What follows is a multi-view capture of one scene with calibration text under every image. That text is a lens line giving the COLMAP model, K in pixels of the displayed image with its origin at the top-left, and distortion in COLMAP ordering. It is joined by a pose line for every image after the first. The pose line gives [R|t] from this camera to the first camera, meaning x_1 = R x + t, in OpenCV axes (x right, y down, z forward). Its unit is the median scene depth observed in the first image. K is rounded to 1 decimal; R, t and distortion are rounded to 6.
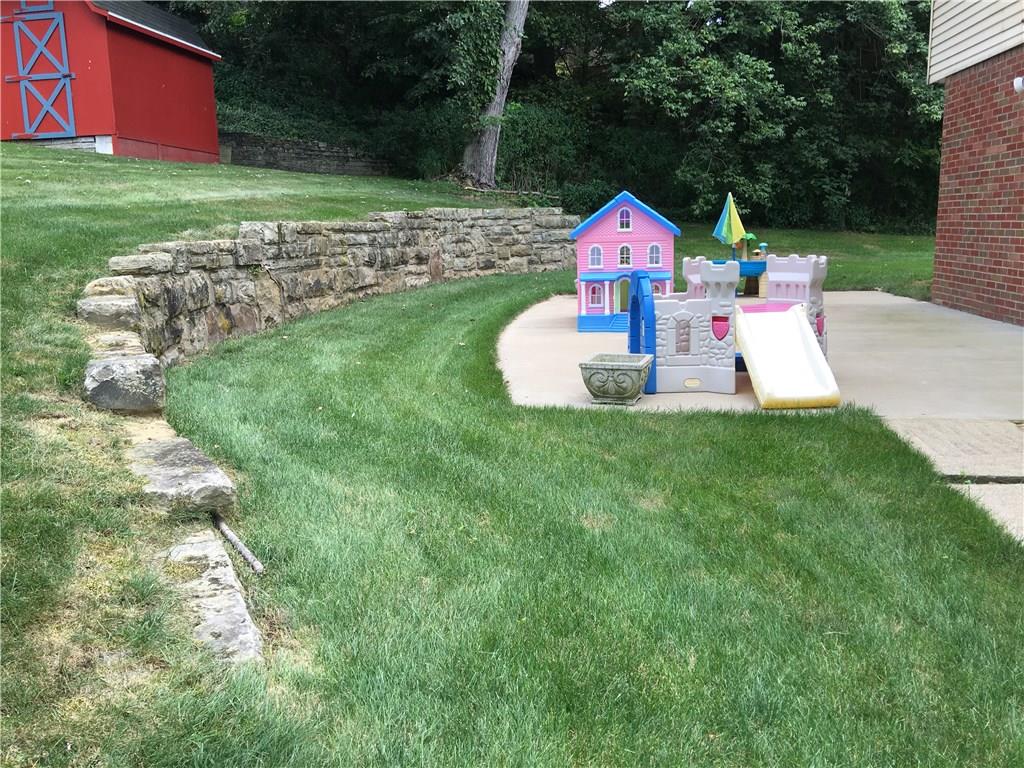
lens RADIAL K [[861.3, 0, 505.1], [0, 861.3, 381.1], [0, 0, 1]] dist [0.060149, -0.057154]
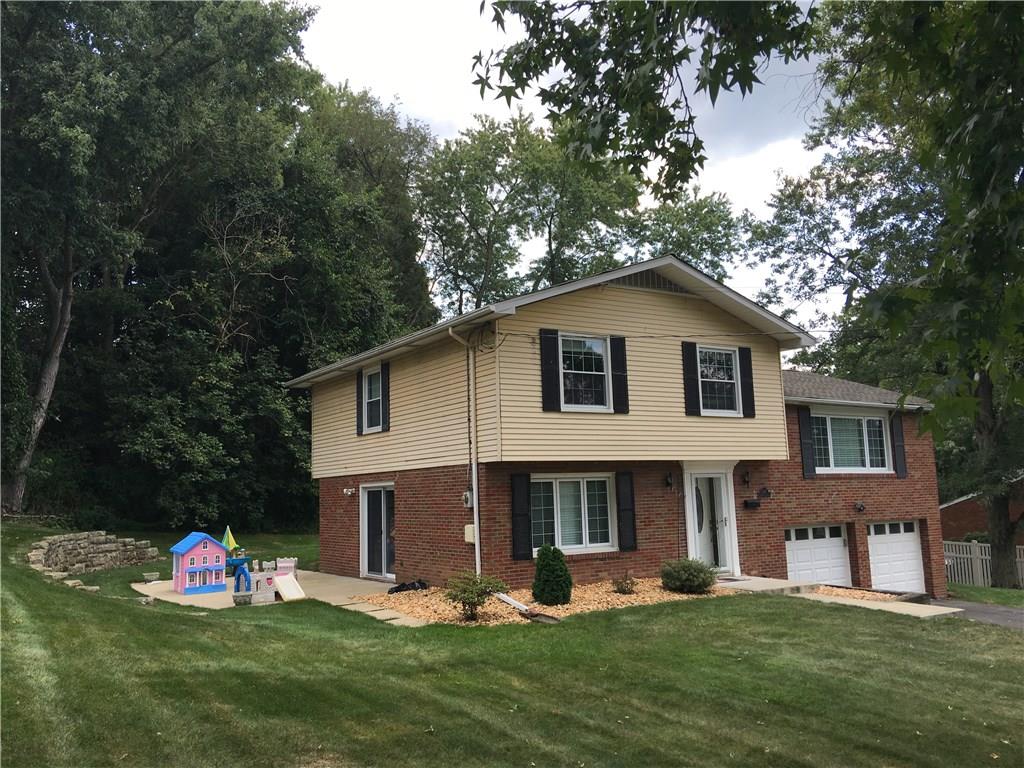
lens RADIAL K [[861.3, 0, 509.4], [0, 861.3, 381.3], [0, 0, 1]] dist [0.060149, -0.057154]
pose [[0.772862, 0.074923, 0.630135, -0.324110], [0.131330, 0.952622, -0.274342, 0.065061], [-0.620835, 0.294785, 0.726406, -0.602094]]
